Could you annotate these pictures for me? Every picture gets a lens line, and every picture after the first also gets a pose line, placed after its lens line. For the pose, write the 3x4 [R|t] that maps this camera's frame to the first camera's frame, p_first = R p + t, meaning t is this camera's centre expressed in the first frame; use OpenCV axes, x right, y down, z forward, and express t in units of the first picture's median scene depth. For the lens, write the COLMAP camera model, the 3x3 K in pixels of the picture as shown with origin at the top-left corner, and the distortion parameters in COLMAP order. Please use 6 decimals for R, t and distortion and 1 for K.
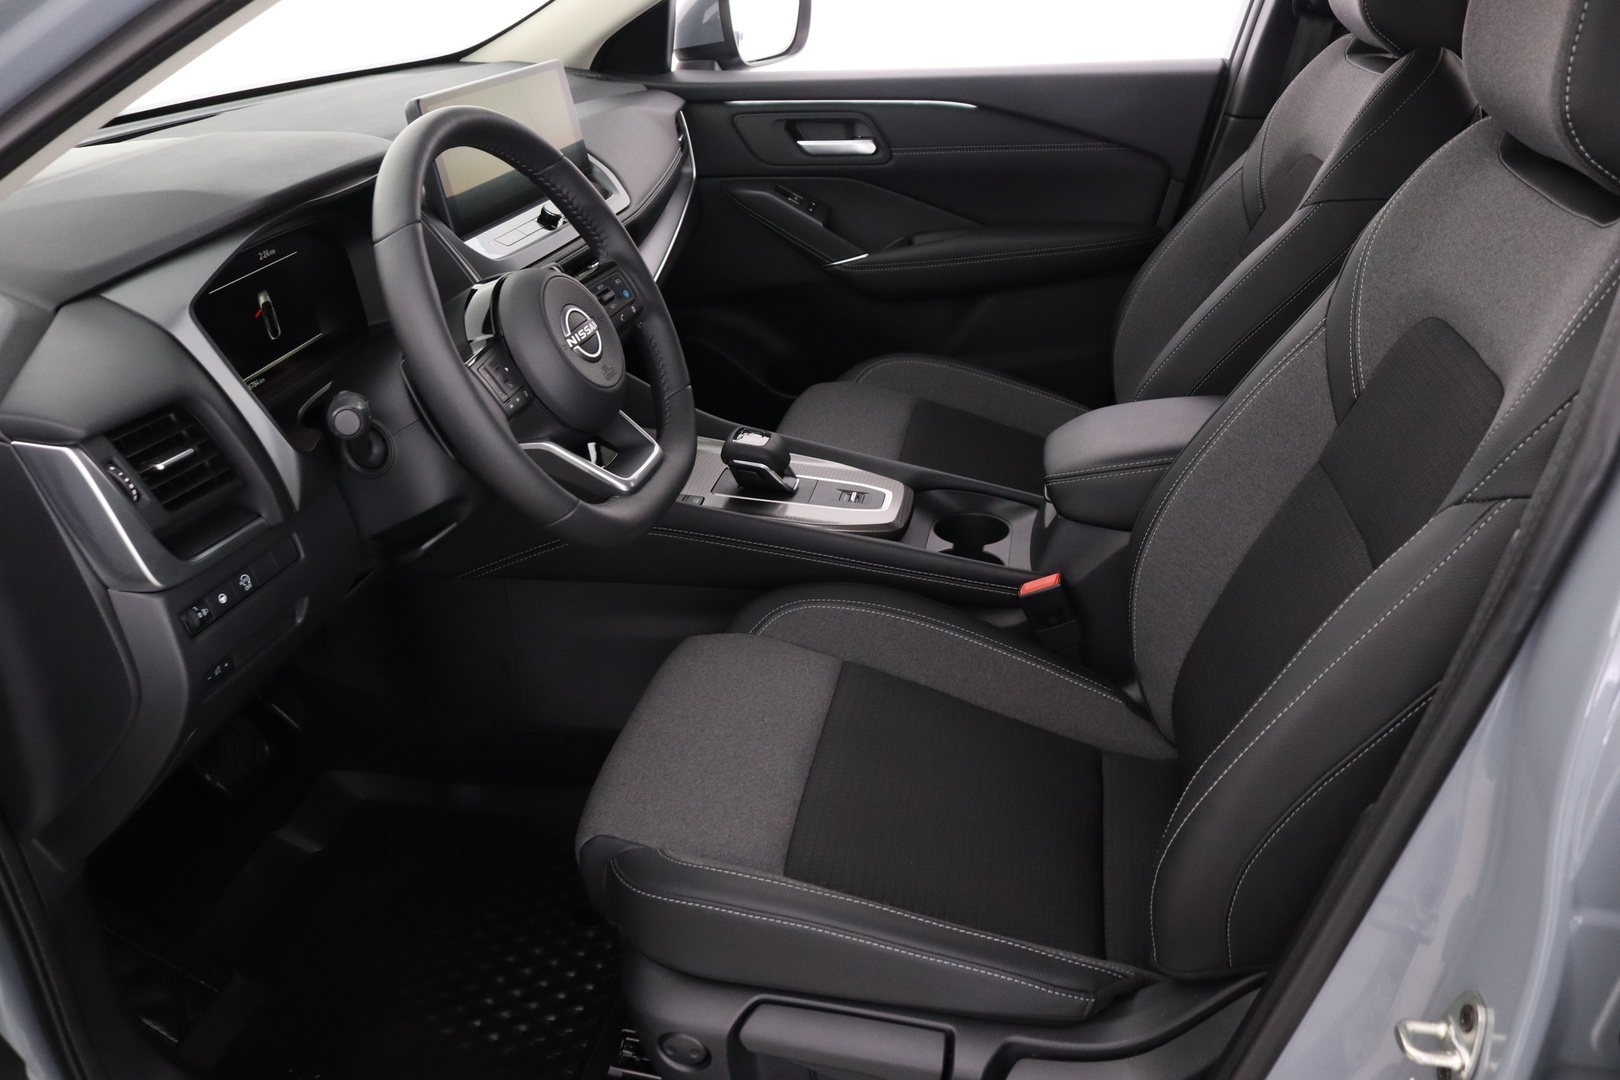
lens RADIAL K [[1328.6, 0, 810.0], [0, 1328.6, 540.0], [0, 0, 1]] dist [-0.175316, 0.005333]
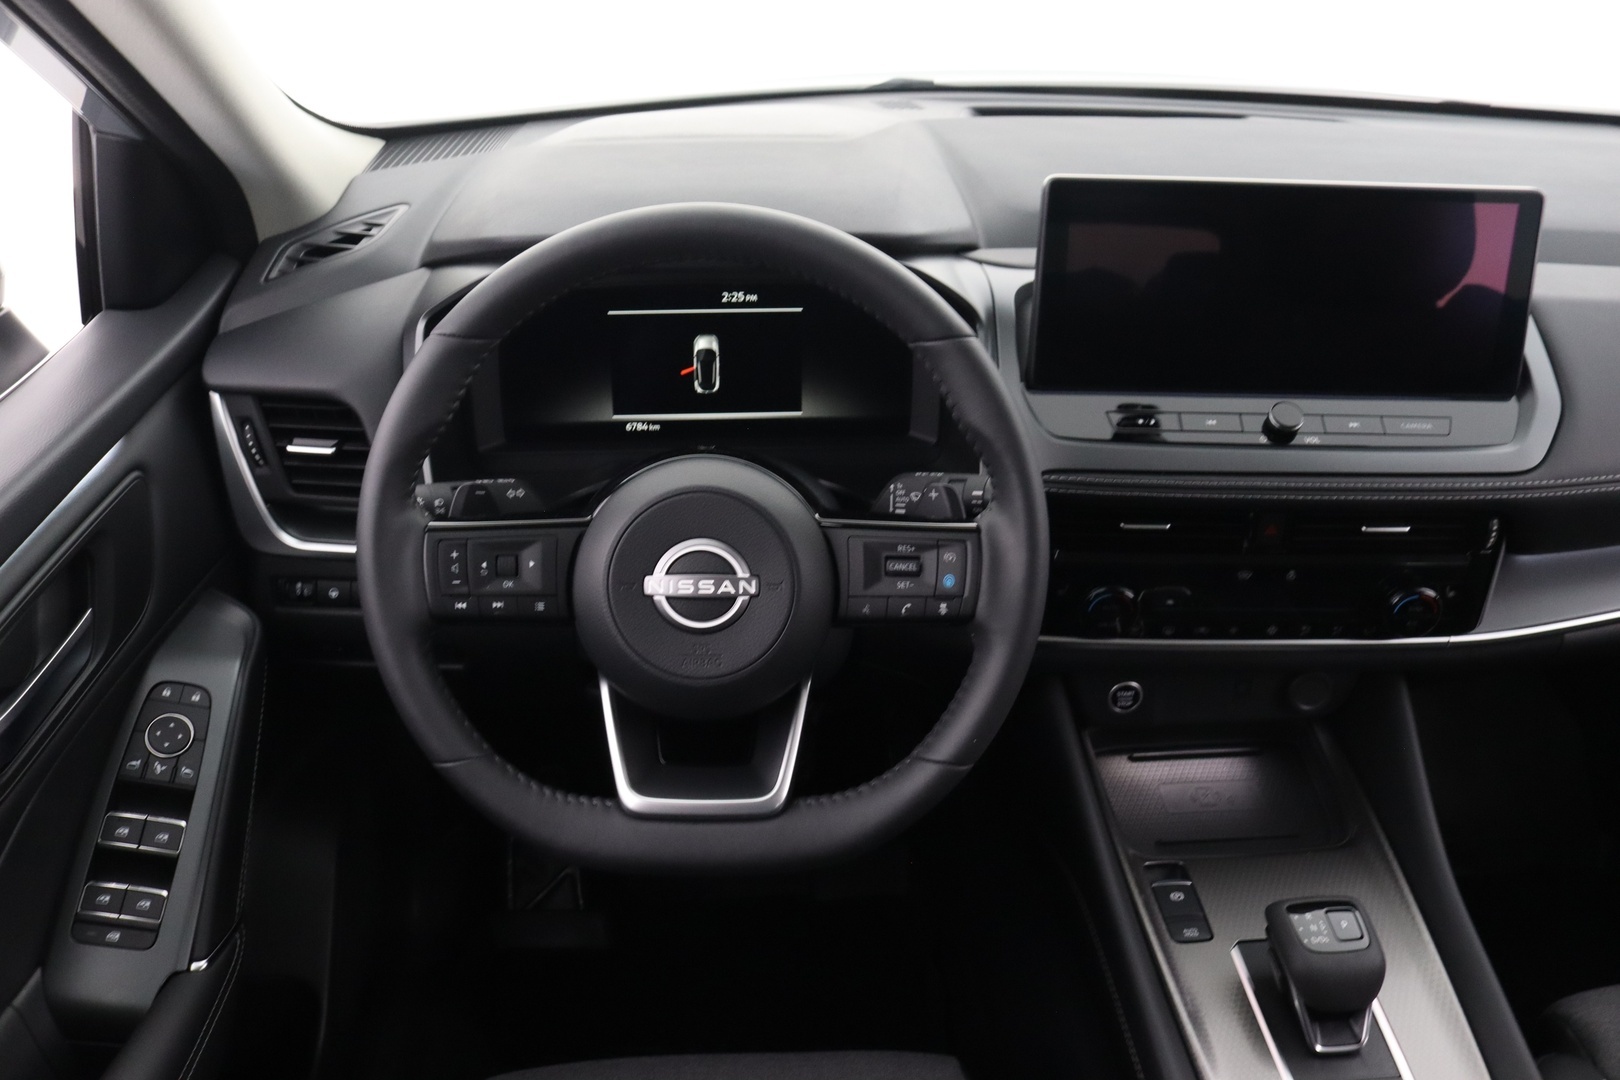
lens RADIAL K [[1307.5, 0, 789.4], [0, 1307.5, 538.1], [0, 0, 1]] dist [-0.161871, 0.118025]
pose [[0.227018, 0.496716, -0.837697, 0.198238], [-0.431472, 0.822429, 0.370733, -0.231961], [0.873095, 0.277280, 0.401025, 0.405136]]
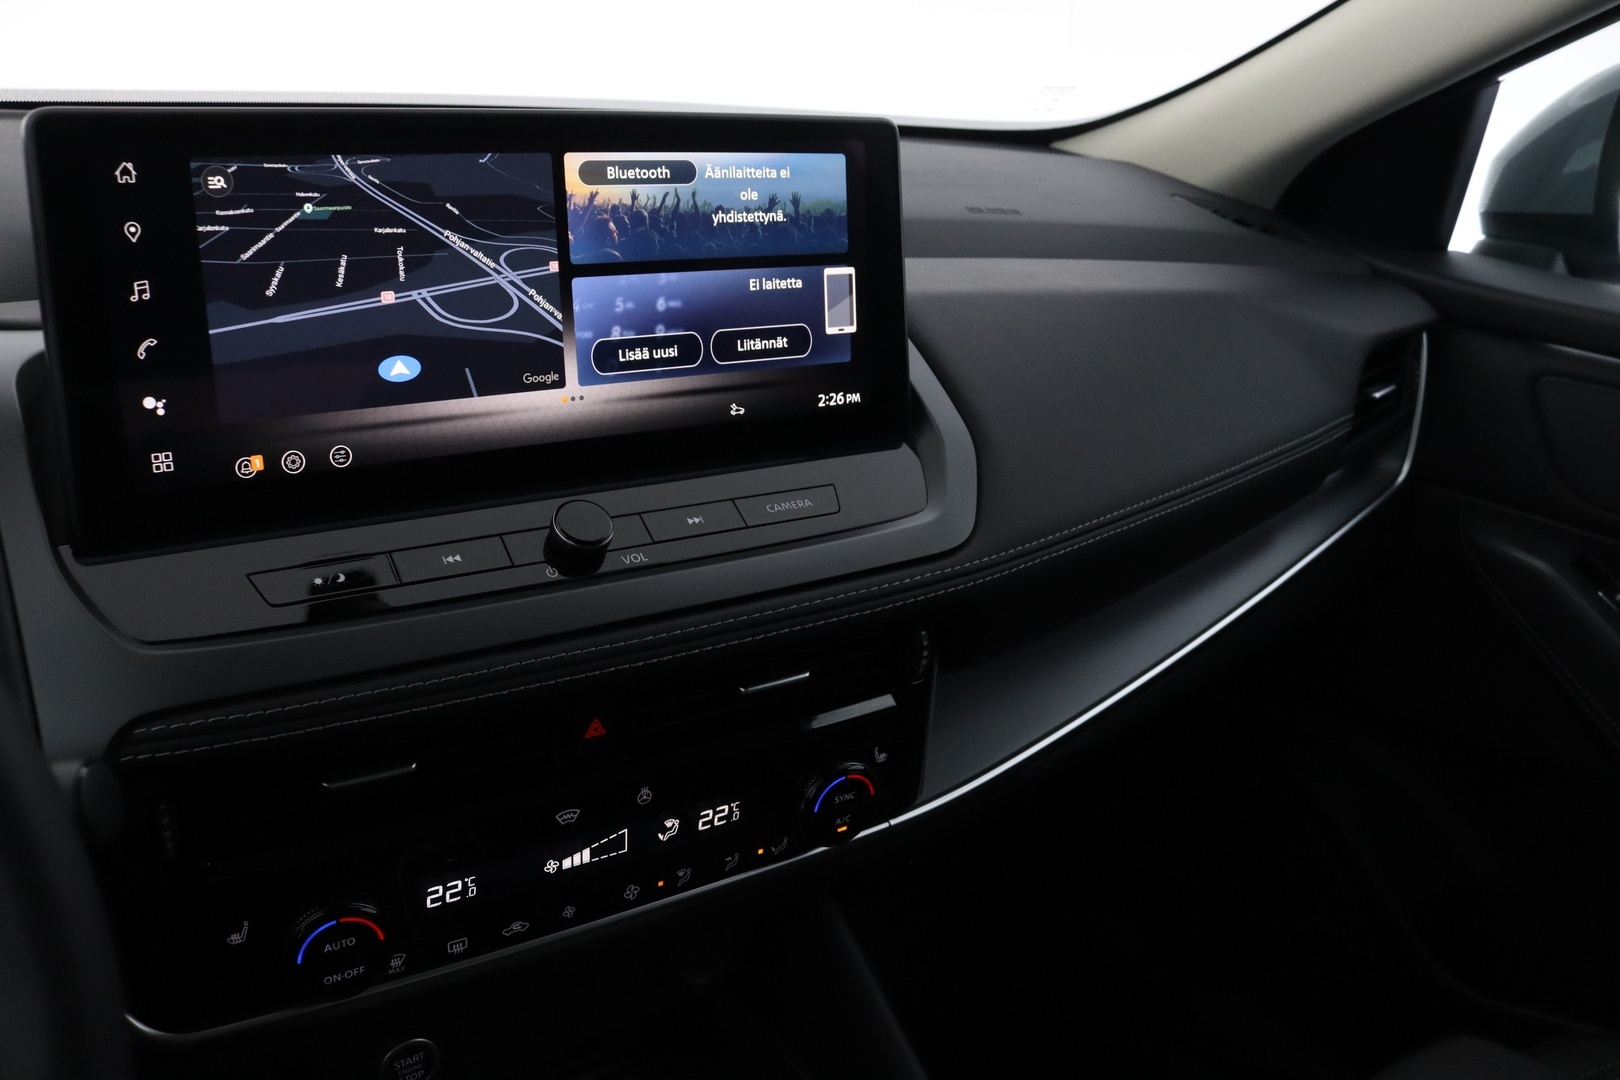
lens RADIAL K [[1331.1, 0, 810.0], [0, 1331.1, 540.0], [0, 0, 1]] dist [-0.187170, 0.148940]
pose [[0.737074, 0.313325, -0.598790, 0.036881], [-0.371246, 0.928092, 0.028656, -0.198810], [0.564712, 0.201177, 0.800393, 0.537952]]
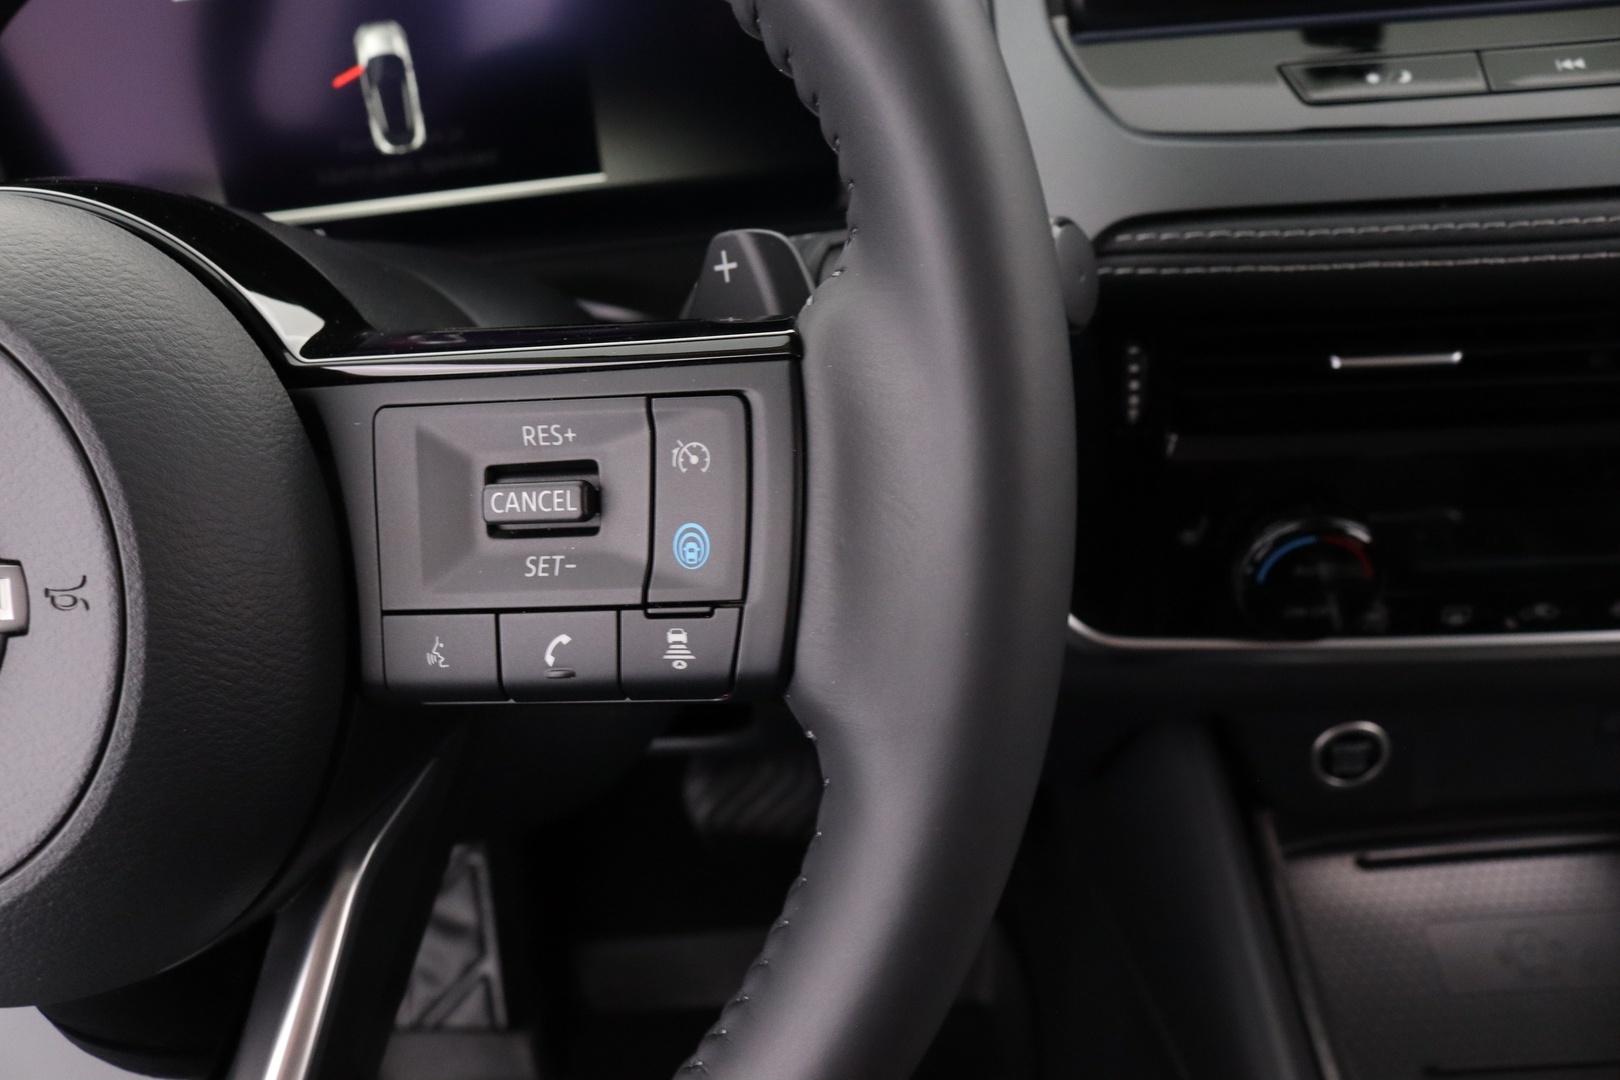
lens RADIAL K [[1307.5, 0, 789.4], [0, 1307.5, 538.1], [0, 0, 1]] dist [-0.161871, 0.118025]
pose [[0.139213, 0.531352, -0.835634, -0.002490], [-0.330736, 0.820344, 0.466530, -0.156949], [0.933399, 0.211427, 0.289939, 0.566864]]
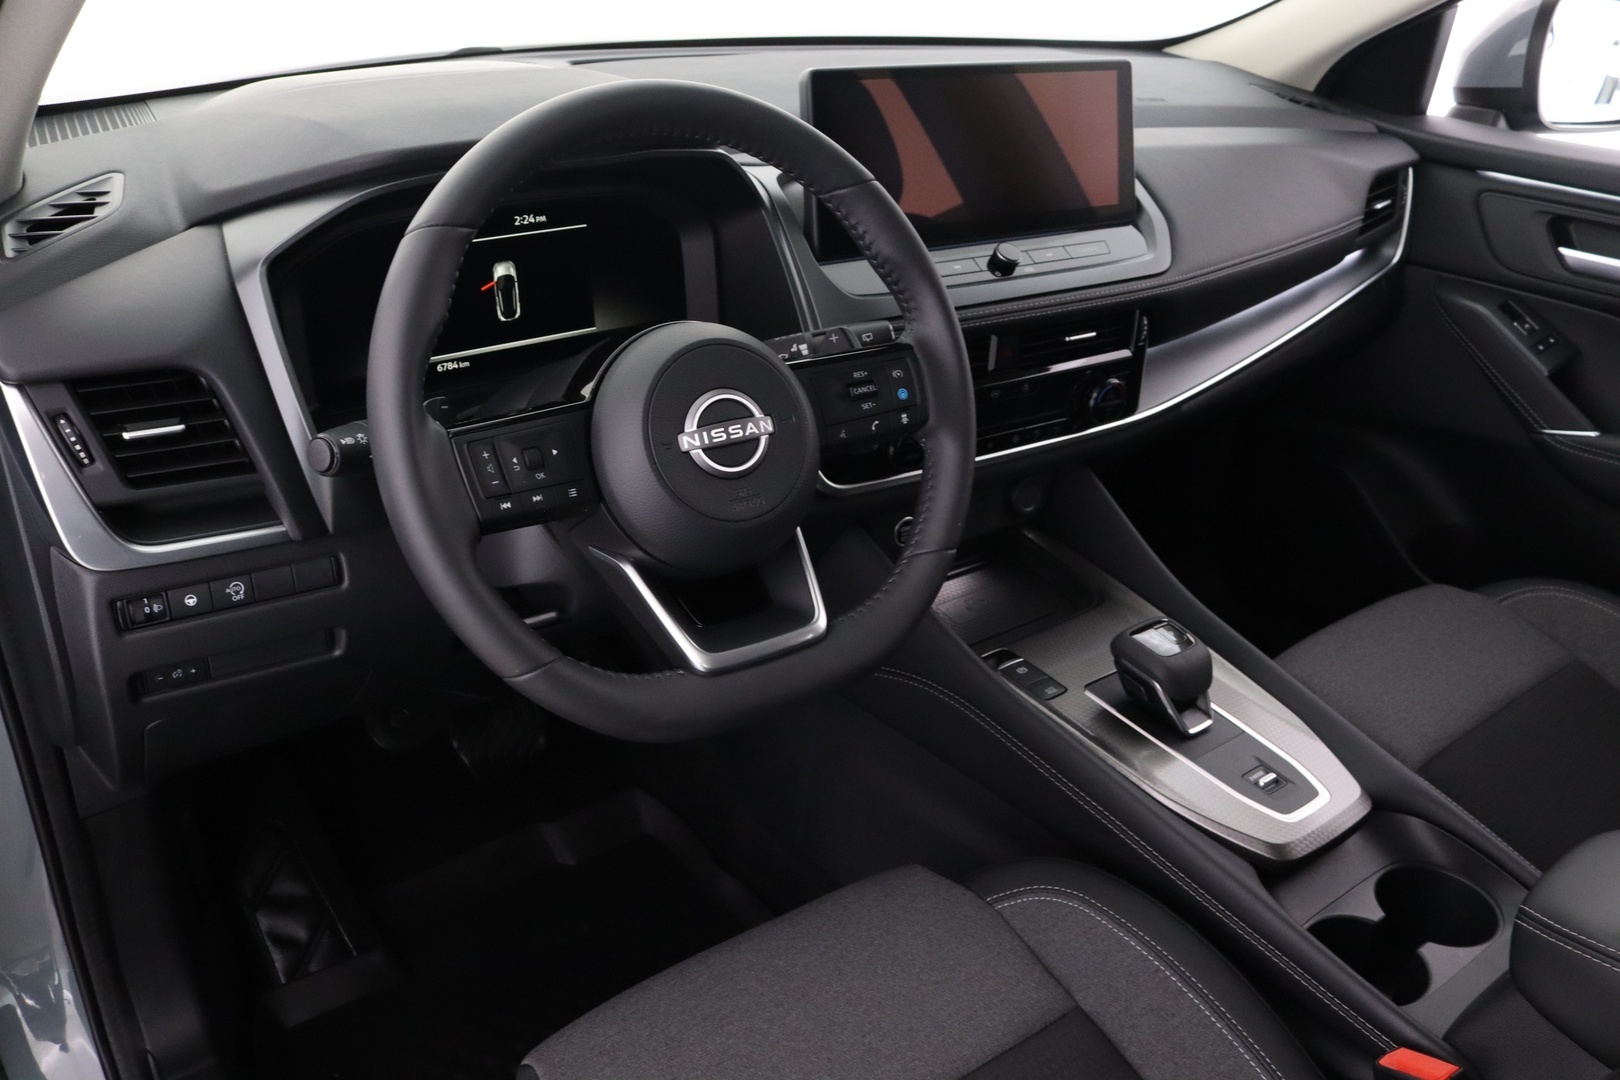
lens RADIAL K [[1331.1, 0, 810.0], [0, 1331.1, 540.0], [0, 0, 1]] dist [-0.187170, 0.148940]
pose [[0.732476, 0.346145, -0.586227, 0.152190], [-0.342400, 0.931569, 0.122235, -0.108233], [0.588422, 0.111190, 0.800872, 0.248470]]
